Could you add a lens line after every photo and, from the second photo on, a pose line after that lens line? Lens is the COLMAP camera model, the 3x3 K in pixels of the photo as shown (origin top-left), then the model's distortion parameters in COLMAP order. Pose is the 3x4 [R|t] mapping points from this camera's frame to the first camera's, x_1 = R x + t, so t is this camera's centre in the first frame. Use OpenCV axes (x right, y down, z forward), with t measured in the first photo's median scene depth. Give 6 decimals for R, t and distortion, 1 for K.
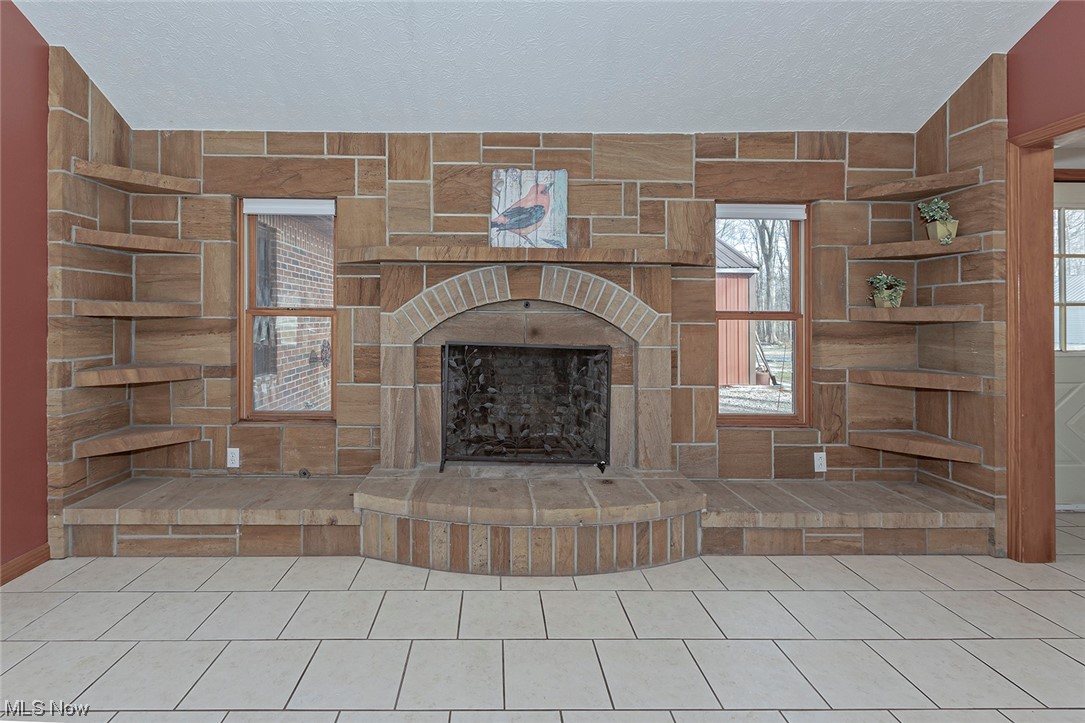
lens RADIAL K [[498.1, 0, 541.3], [0, 498.1, 345.0], [0, 0, 1]] dist [0.002460, -0.000294]
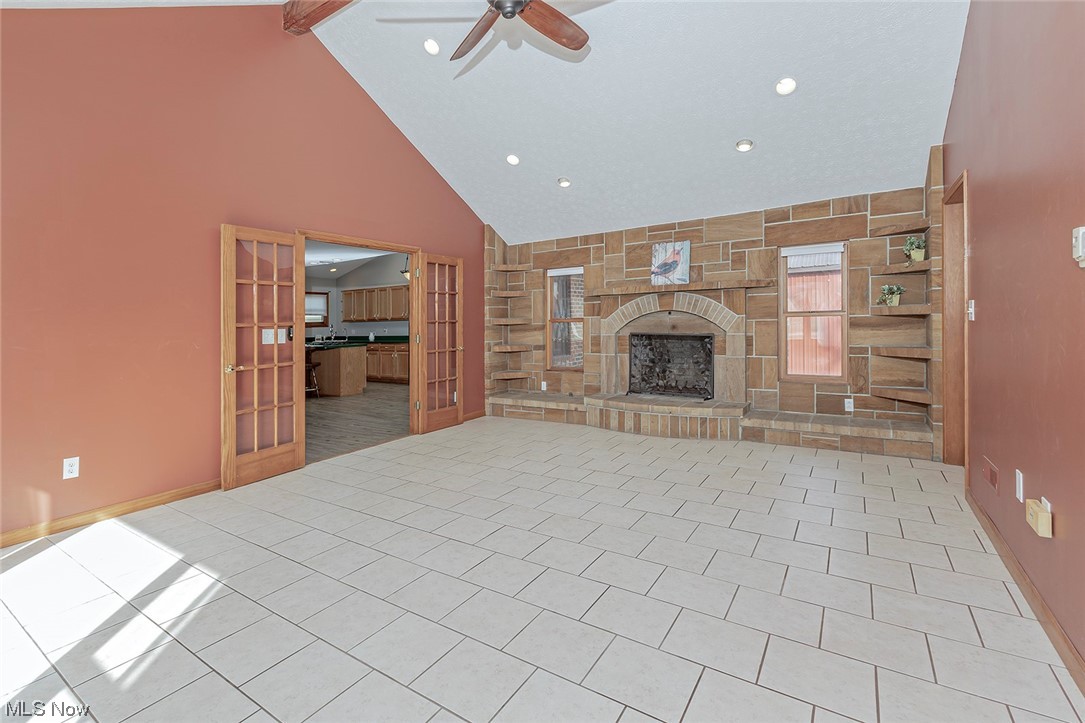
lens RADIAL K [[498.1, 0, 542.9], [0, 498.1, 352.3], [0, 0, 1]] dist [0.002460, -0.000294]
pose [[0.824110, 0.006290, -0.566395, 0.659419], [0.002839, 0.999880, 0.015234, 0.040338], [0.566423, -0.014162, 0.823993, -0.863780]]
